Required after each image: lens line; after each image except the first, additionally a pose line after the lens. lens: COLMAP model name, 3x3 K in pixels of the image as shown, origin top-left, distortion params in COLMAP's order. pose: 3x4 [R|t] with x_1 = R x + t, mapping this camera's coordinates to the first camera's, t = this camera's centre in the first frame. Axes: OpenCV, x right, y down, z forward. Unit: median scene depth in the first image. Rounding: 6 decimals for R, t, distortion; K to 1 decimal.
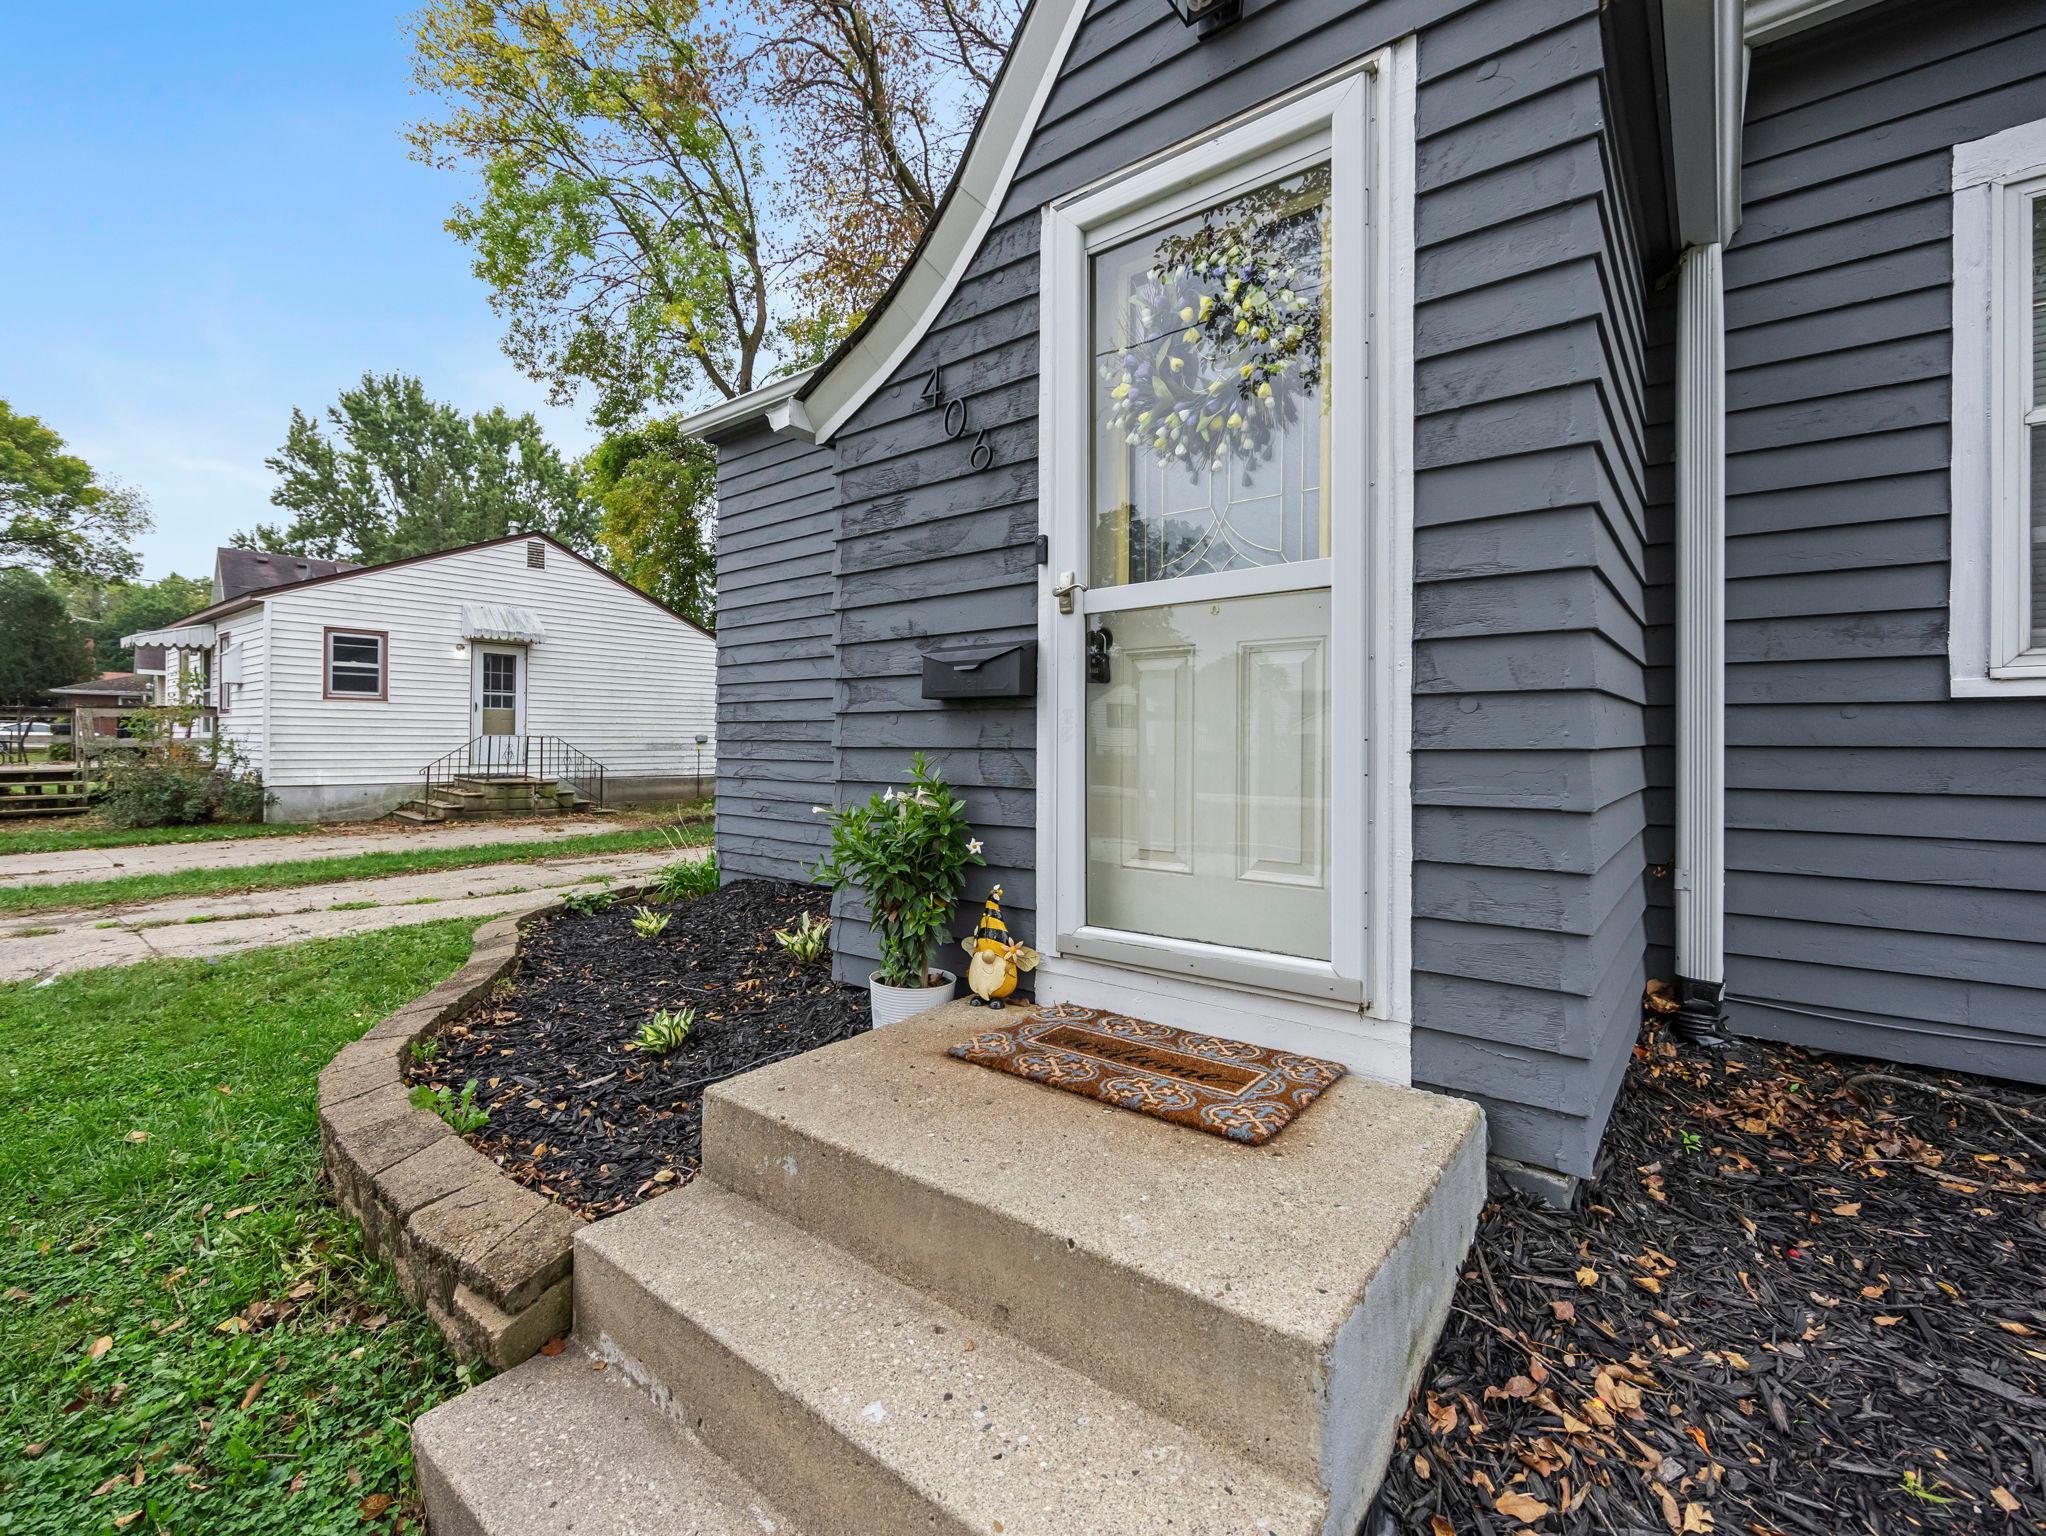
lens RADIAL K [[904.2, 0, 1014.7], [0, 904.2, 734.2], [0, 0, 1]] dist [0.002636, 0.000110]
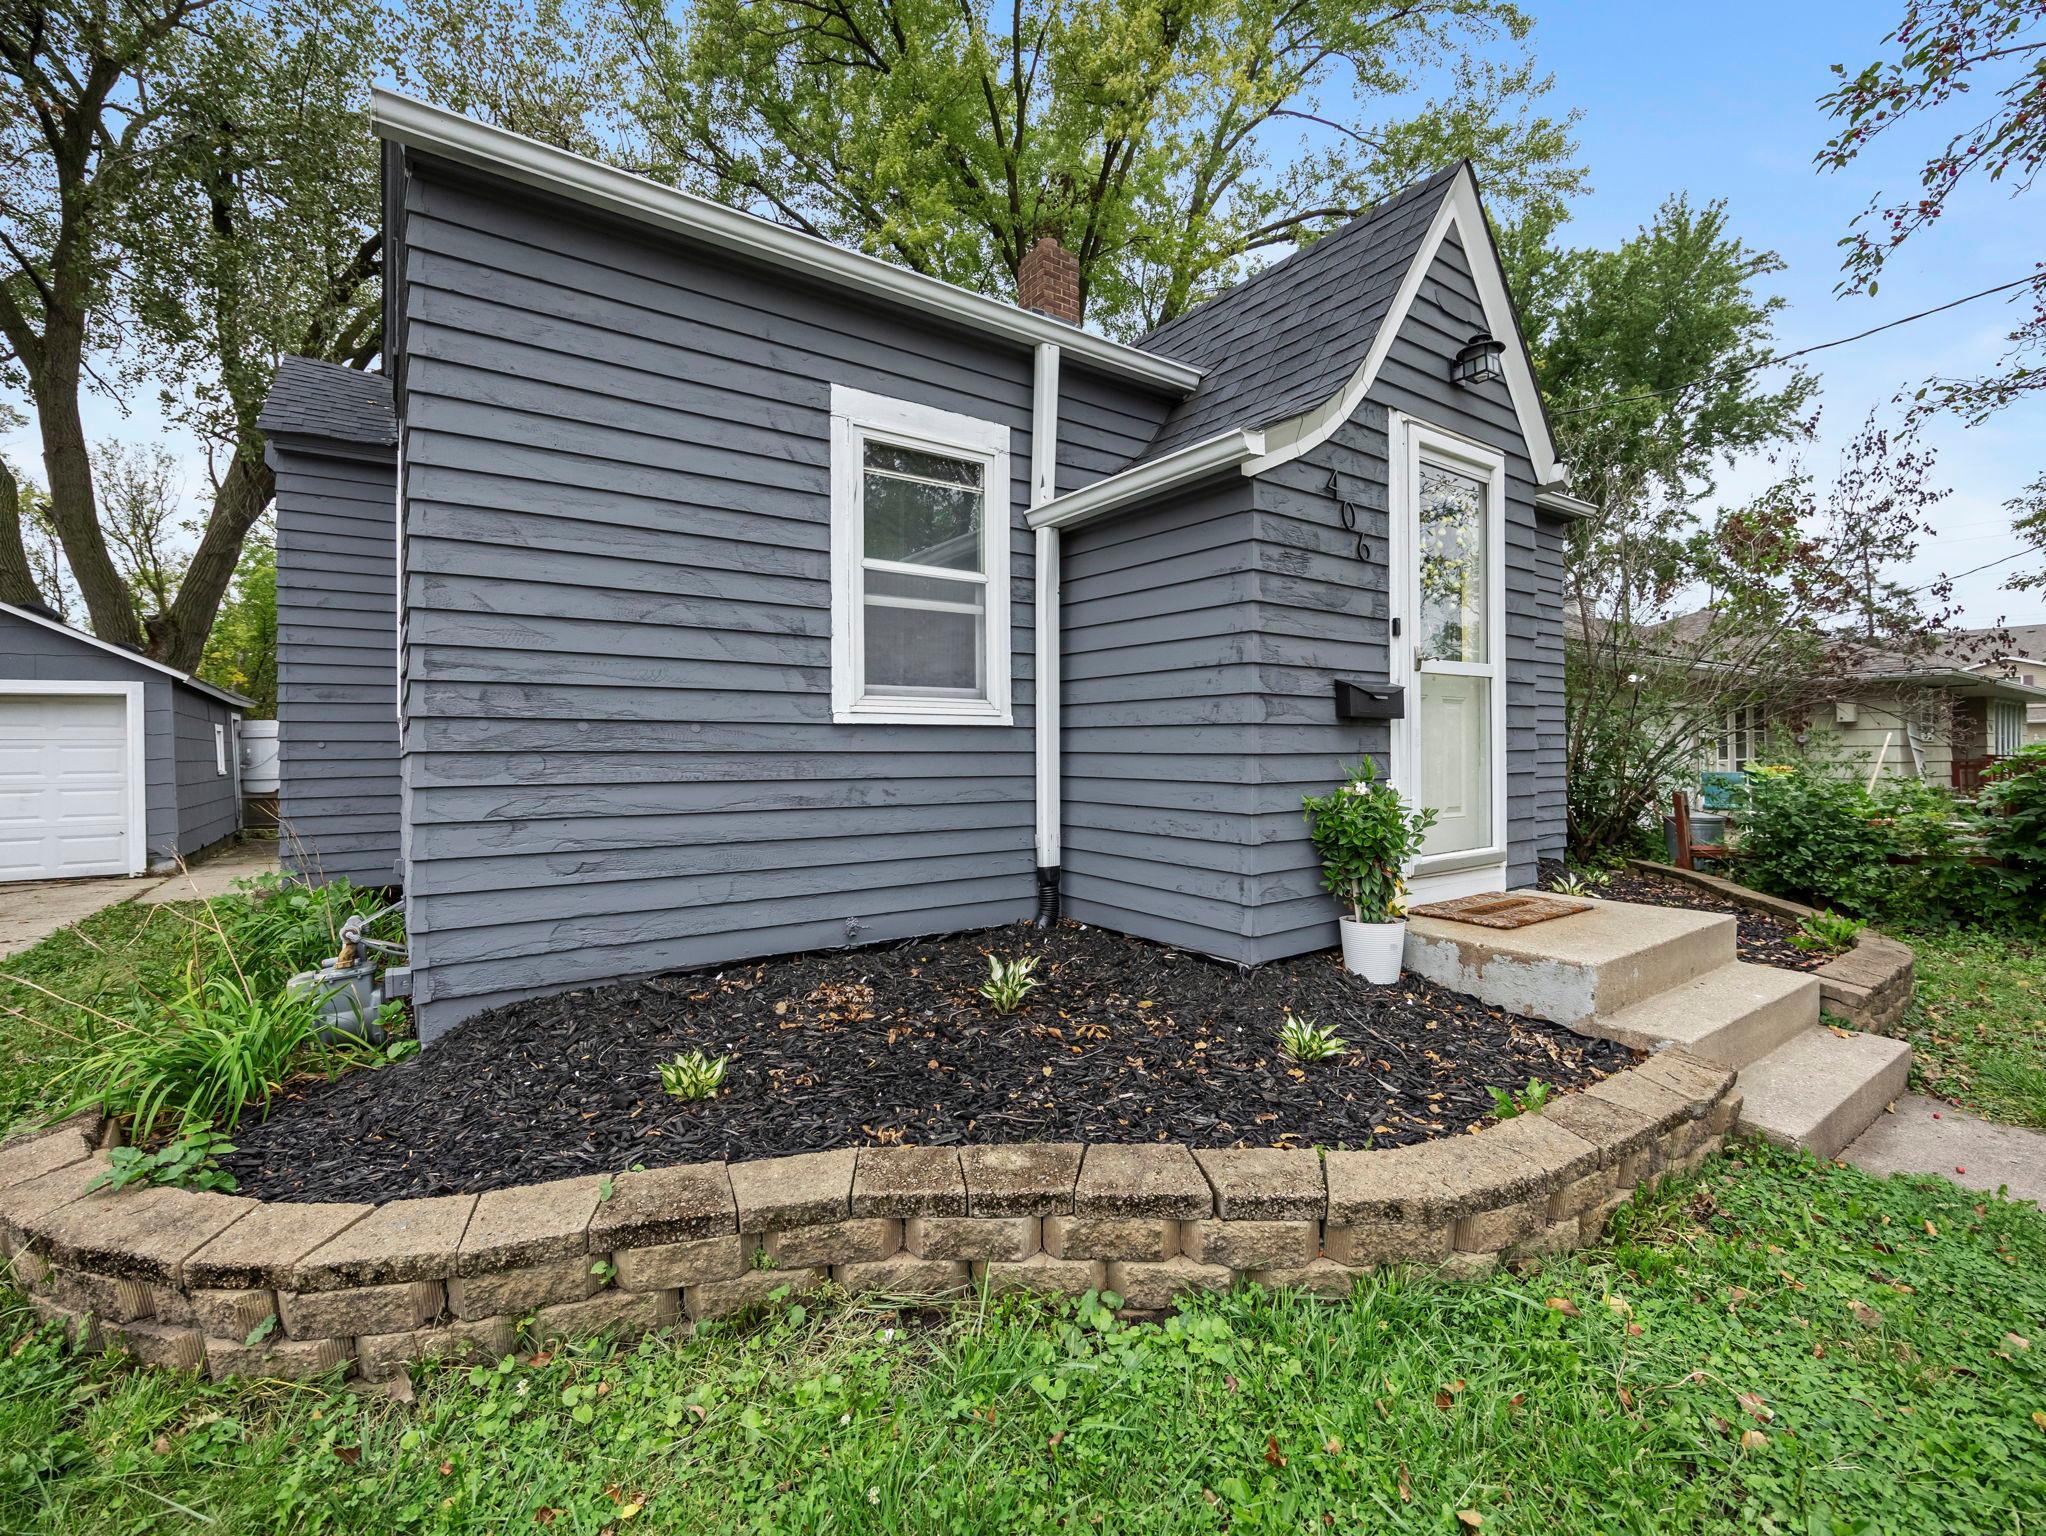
lens RADIAL K [[904.2, 0, 1040.5], [0, 904.2, 745.9], [0, 0, 1]] dist [0.002636, 0.000110]
pose [[0.252602, 0.000673, 0.967570, -0.795516], [-0.001956, 0.999998, -0.000185, 0.002755], [-0.967568, -0.001846, 0.252603, 0.576300]]
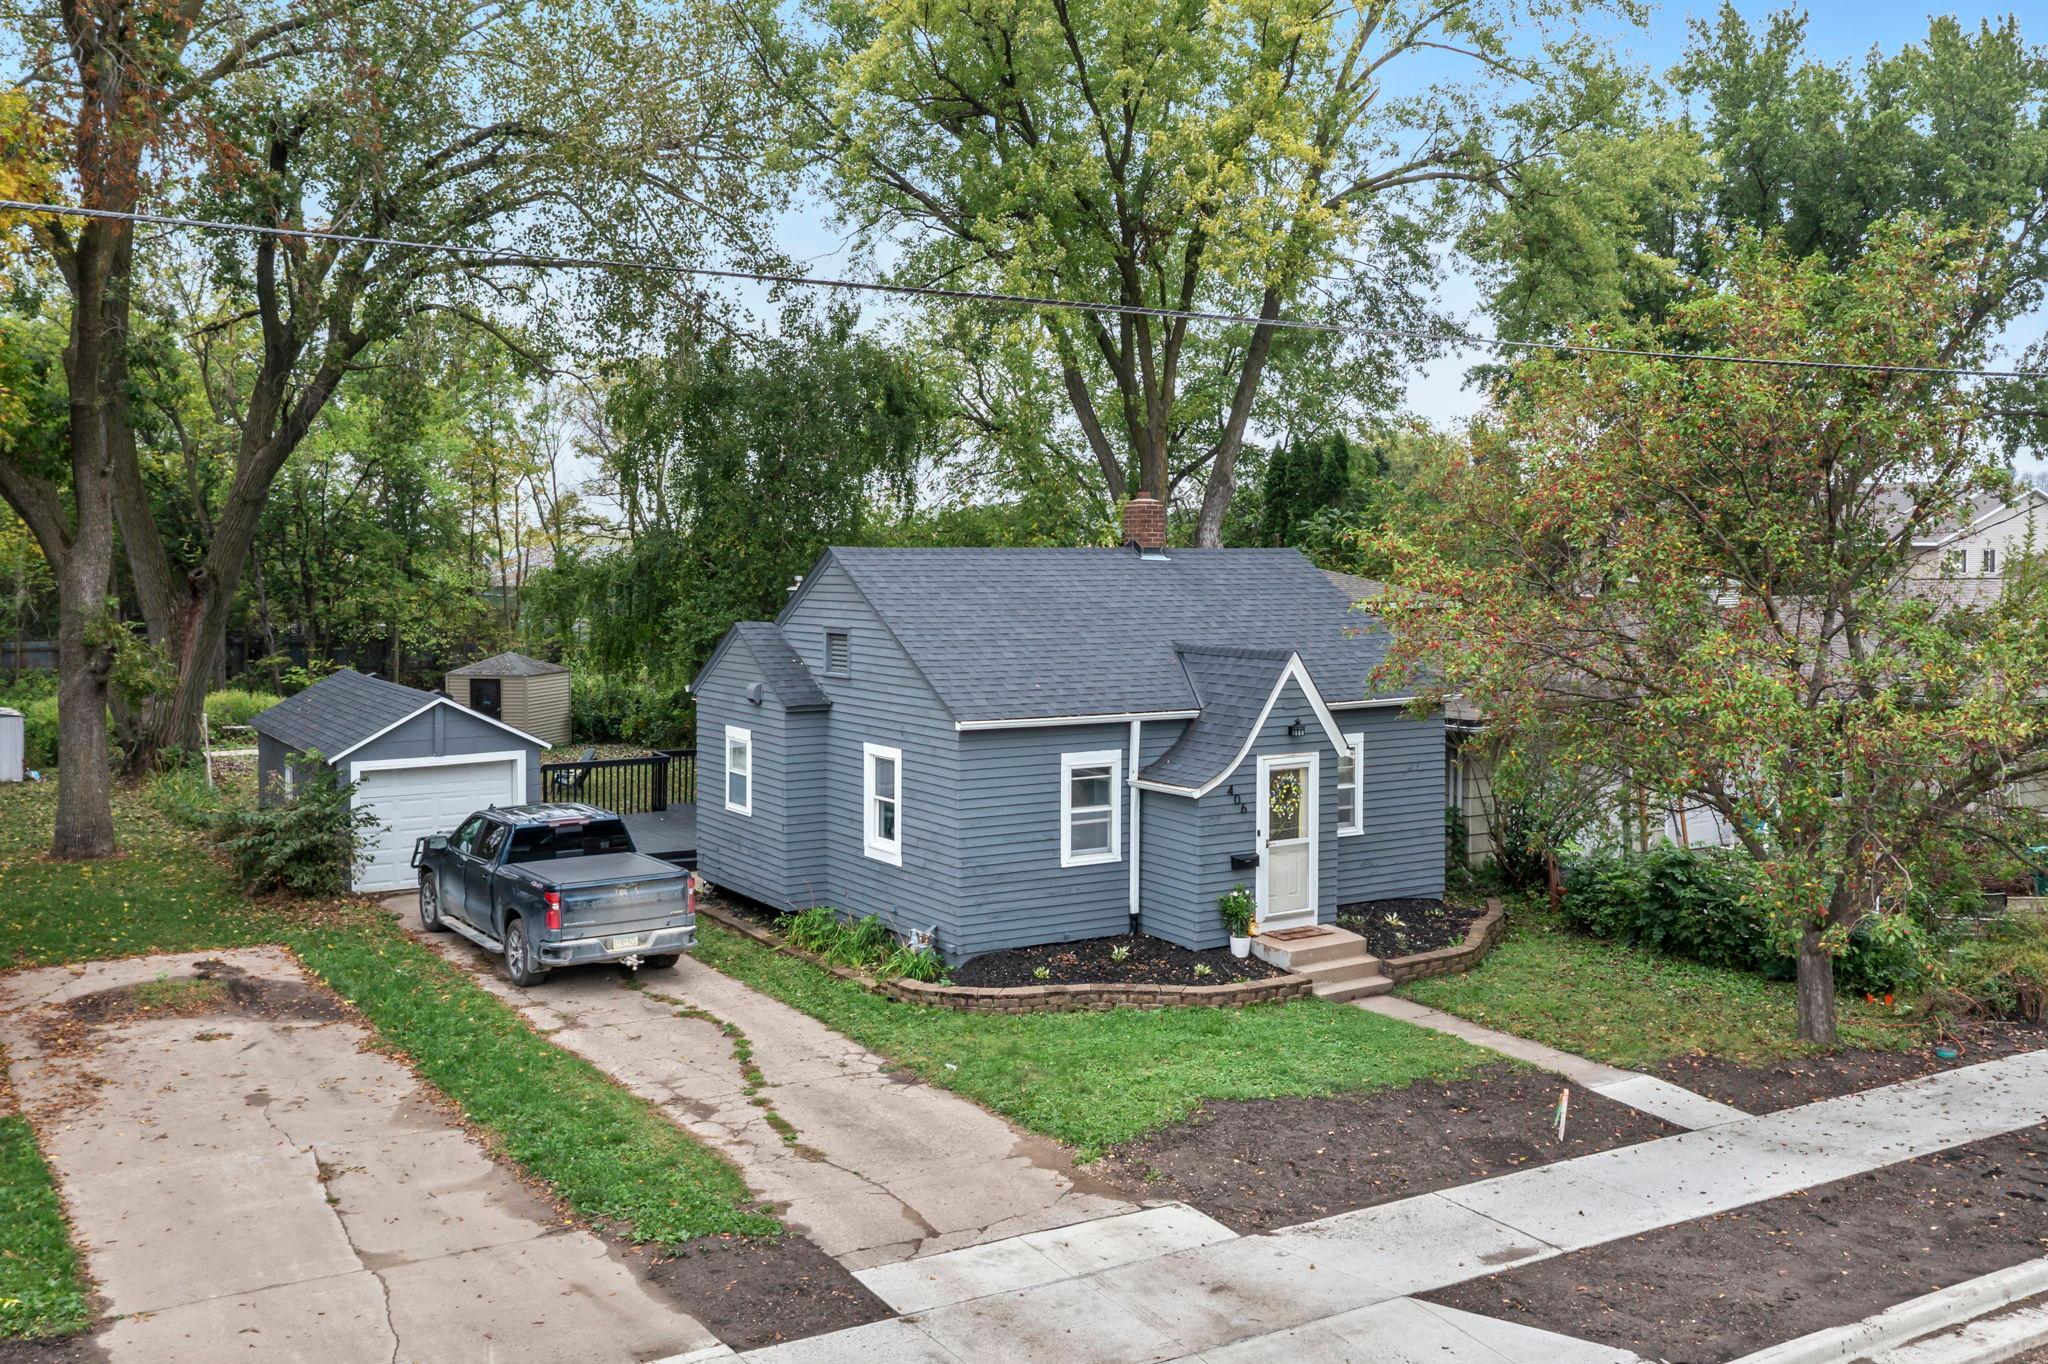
lens RADIAL K [[1909.9, 0, 1046.0], [0, 1909.9, 623.6], [0, 0, 1]] dist [-0.008185, 0.000000]
pose [[0.305623, -0.042750, 0.951192, -4.384972], [-0.011068, 0.998765, 0.048444, -0.800843], [-0.952088, -0.025334, 0.304773, -0.399494]]
